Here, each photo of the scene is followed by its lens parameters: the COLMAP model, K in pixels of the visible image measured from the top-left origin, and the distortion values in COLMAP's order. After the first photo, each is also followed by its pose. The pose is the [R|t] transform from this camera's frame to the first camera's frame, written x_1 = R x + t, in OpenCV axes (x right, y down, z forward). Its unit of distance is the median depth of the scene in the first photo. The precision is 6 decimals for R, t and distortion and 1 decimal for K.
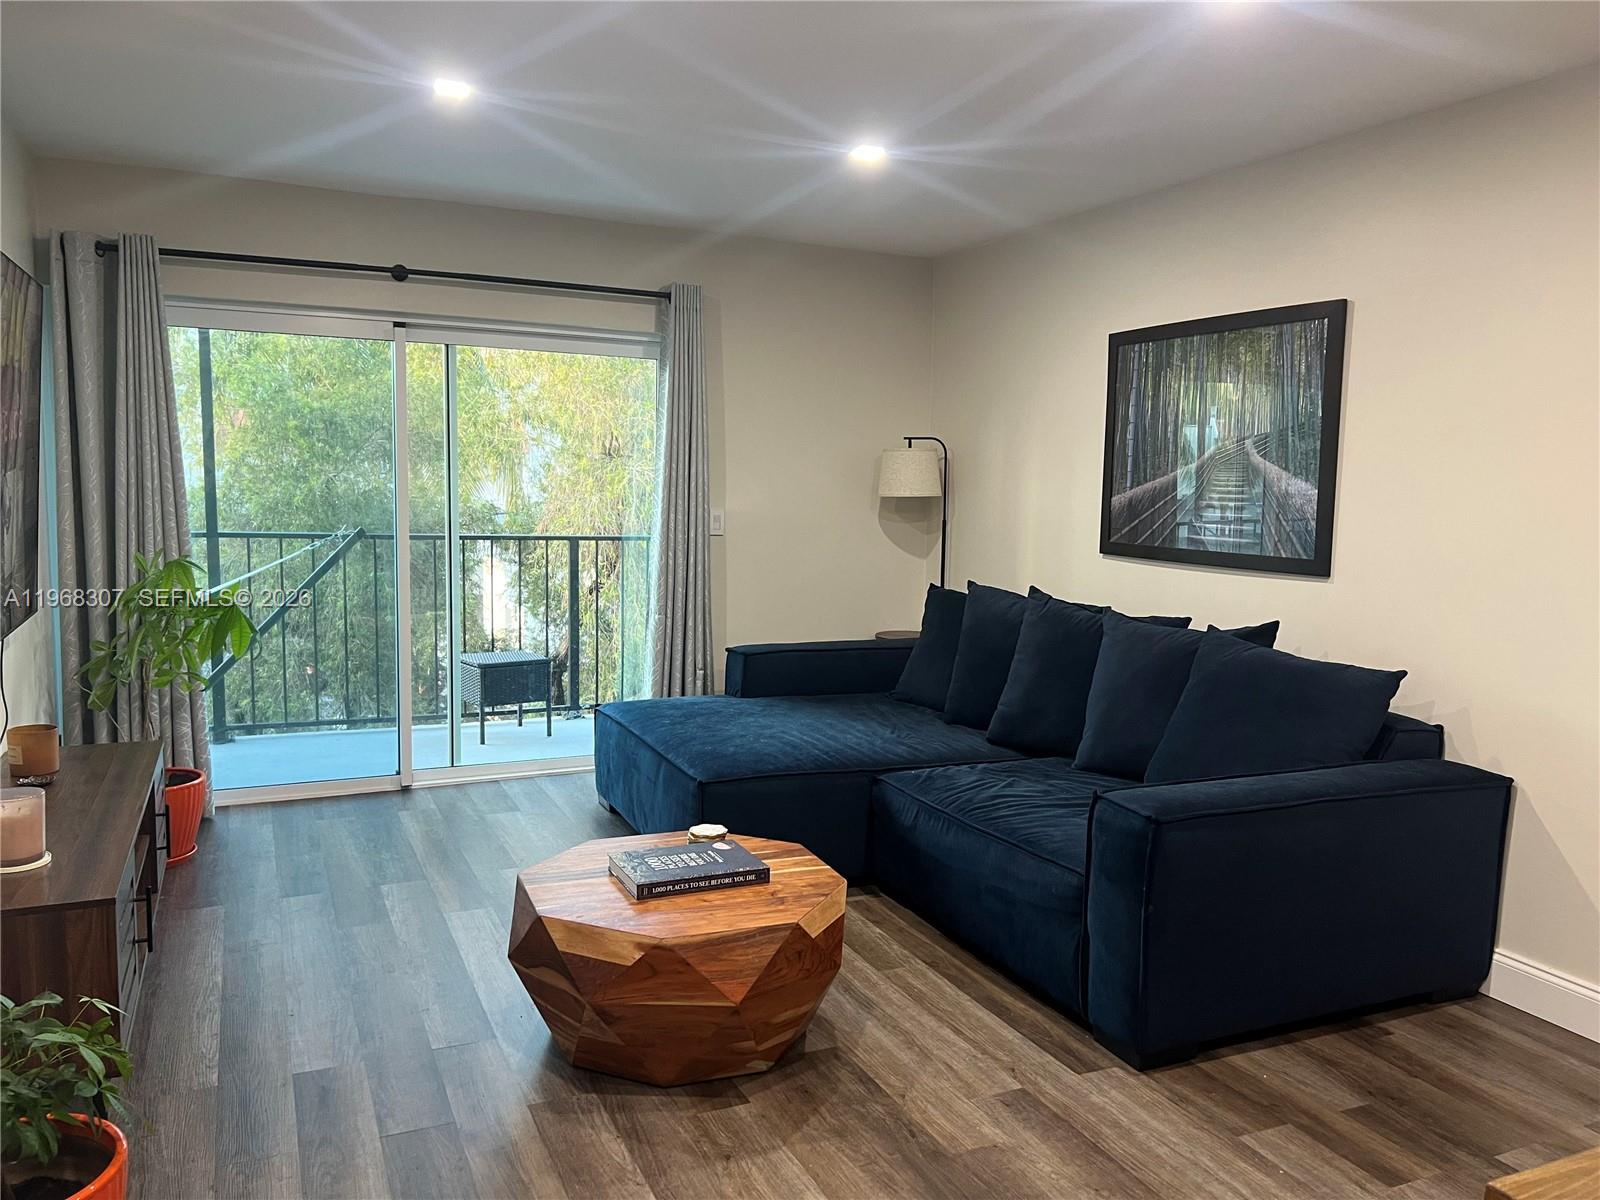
lens RADIAL K [[1201.6, 0, 813.3], [0, 1201.6, 605.6], [0, 0, 1]] dist [0.066606, -0.077925]
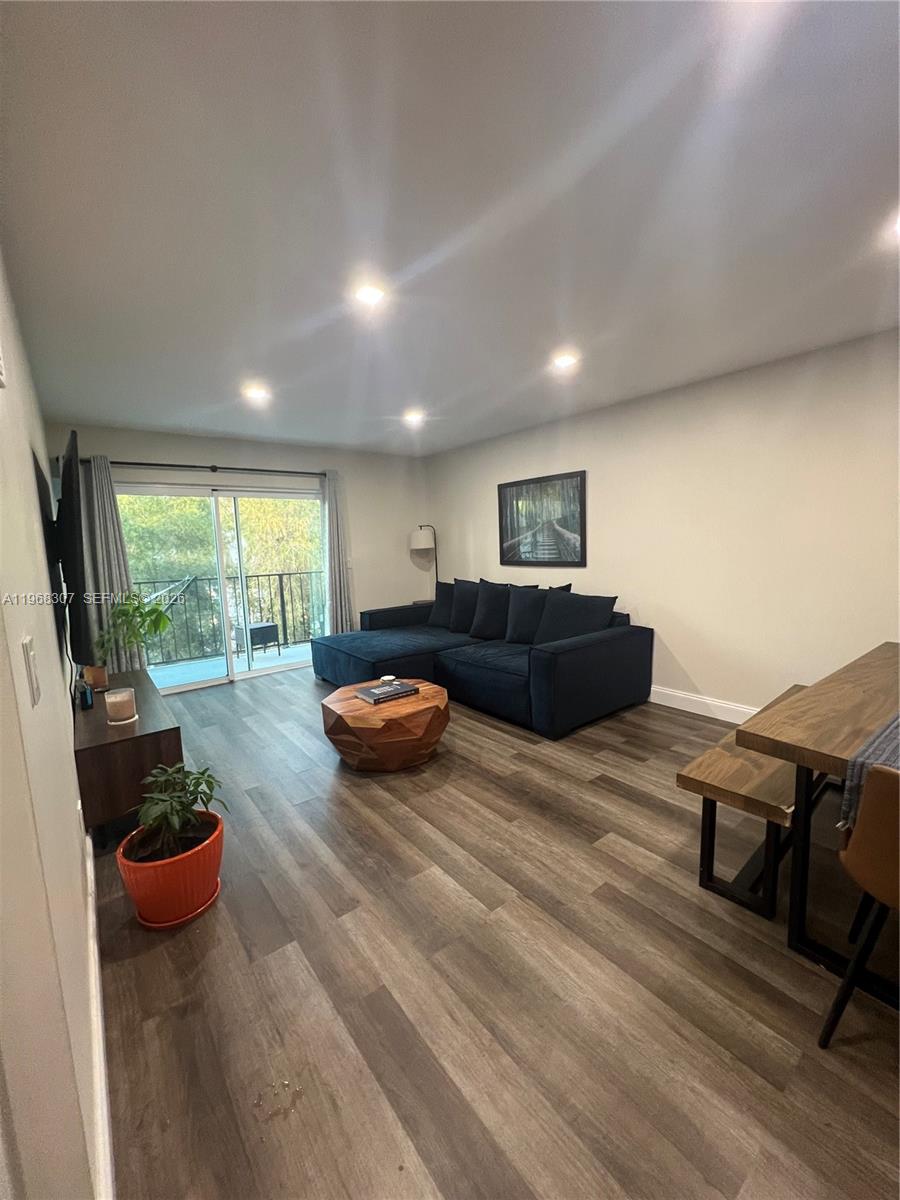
lens RADIAL K [[479.4, 0, 451.1], [0, 479.4, 598.9], [0, 0, 1]] dist [0.000040, 0.000152]
pose [[0.972688, -0.082303, 0.217036, -0.161669], [0.080174, 0.996607, 0.018610, 0.006279], [-0.217831, -0.000701, 0.975986, -0.047641]]
